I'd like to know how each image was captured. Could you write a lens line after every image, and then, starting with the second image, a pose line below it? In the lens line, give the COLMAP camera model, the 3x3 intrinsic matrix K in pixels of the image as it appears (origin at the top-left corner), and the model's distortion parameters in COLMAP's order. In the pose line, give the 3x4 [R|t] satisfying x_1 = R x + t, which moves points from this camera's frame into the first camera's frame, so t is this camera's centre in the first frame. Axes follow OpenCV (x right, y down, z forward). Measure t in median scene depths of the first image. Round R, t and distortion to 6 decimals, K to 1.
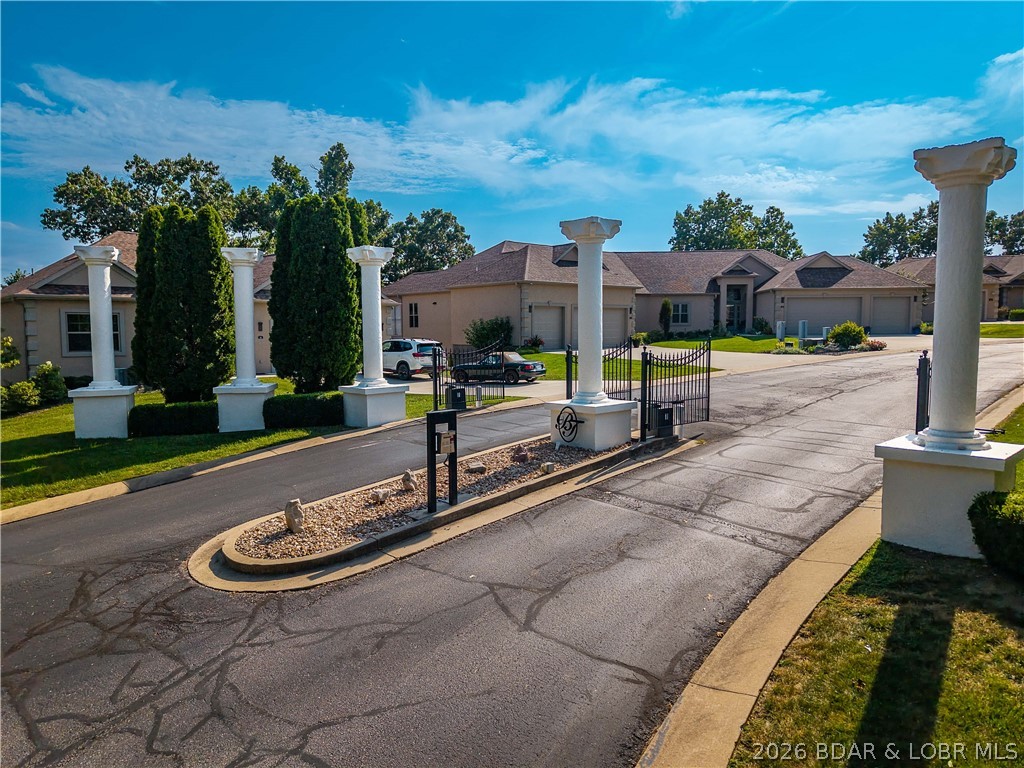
lens RADIAL K [[689.2, 0, 511.4], [0, 689.2, 389.8], [0, 0, 1]] dist [0.018532, -0.017042]
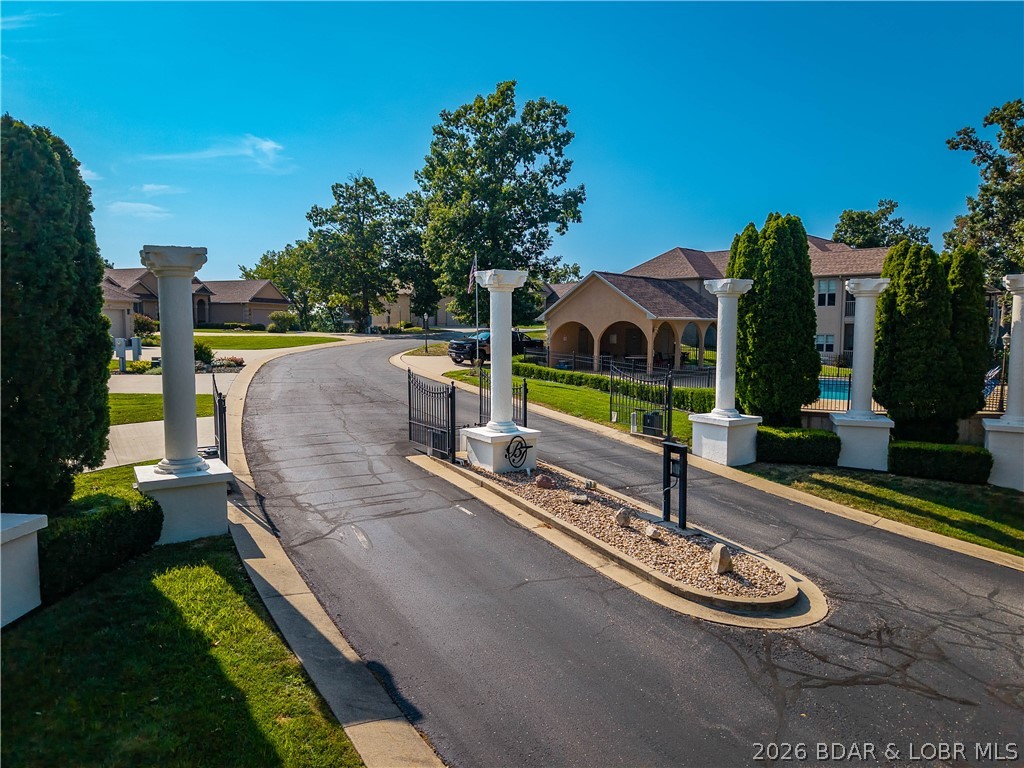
lens RADIAL K [[689.2, 0, 511.0], [0, 689.2, 385.6], [0, 0, 1]] dist [0.018532, -0.017042]
pose [[0.188179, -0.074257, 0.979324, -1.028647], [0.078312, 0.995097, 0.060405, -0.127913], [-0.979008, 0.065326, 0.193072, 0.802148]]
